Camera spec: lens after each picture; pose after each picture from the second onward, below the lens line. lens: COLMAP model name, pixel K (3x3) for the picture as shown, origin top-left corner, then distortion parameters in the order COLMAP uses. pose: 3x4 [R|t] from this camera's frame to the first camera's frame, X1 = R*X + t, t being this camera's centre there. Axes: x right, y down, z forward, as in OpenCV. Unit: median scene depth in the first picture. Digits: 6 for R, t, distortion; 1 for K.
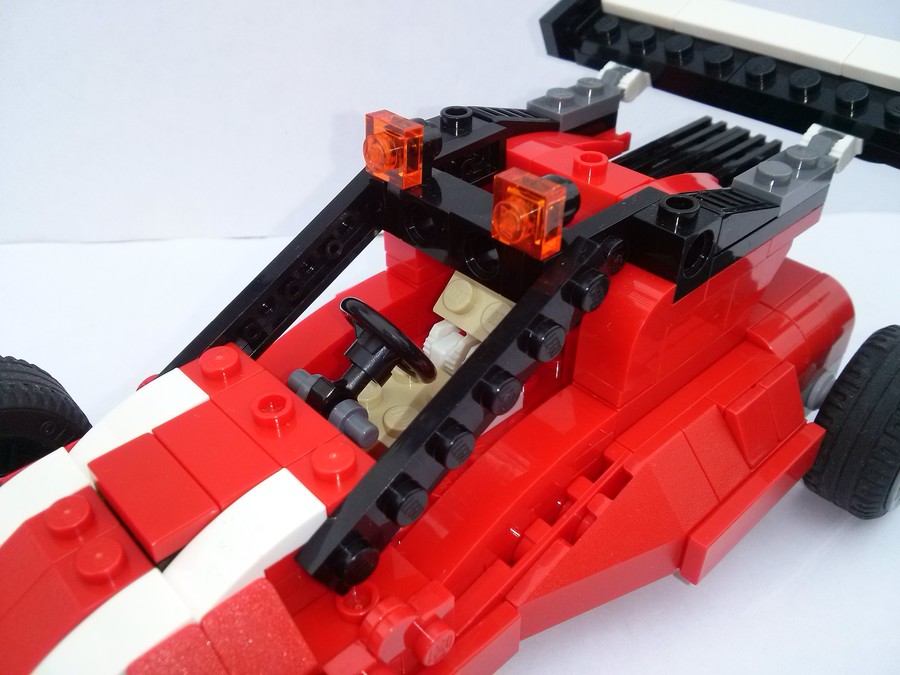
lens RADIAL K [[849.1, 0, 448.6], [0, 849.1, 355.4], [0, 0, 1]] dist [-0.001582, -0.146035]
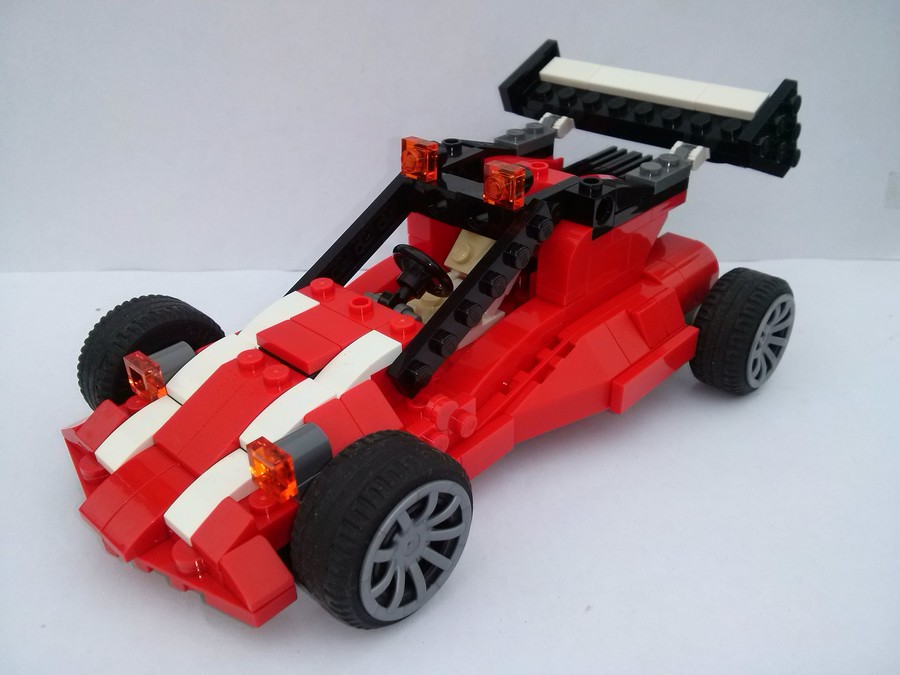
lens RADIAL K [[858.0, 0, 450.0], [0, 858.0, 337.5], [0, 0, 1]] dist [0.013858, -0.004434]
pose [[0.997412, -0.042870, 0.057718, -0.106111], [0.049548, 0.991569, -0.119736, 0.276216], [-0.052098, 0.122286, 0.991127, -0.560426]]
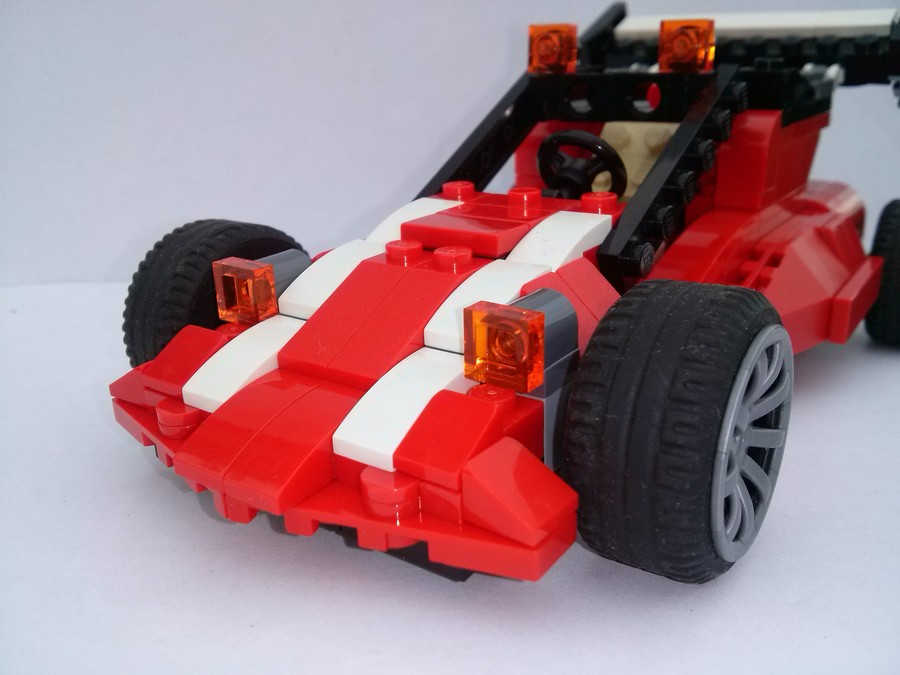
lens RADIAL K [[870.0, 0, 466.8], [0, 870.0, 333.4], [0, 0, 1]] dist [0.023284, -0.002130]
pose [[0.975516, -0.099252, 0.196259, -0.451866], [0.156374, 0.940514, -0.301630, 0.506501], [-0.154647, 0.324935, 0.933007, -0.099877]]
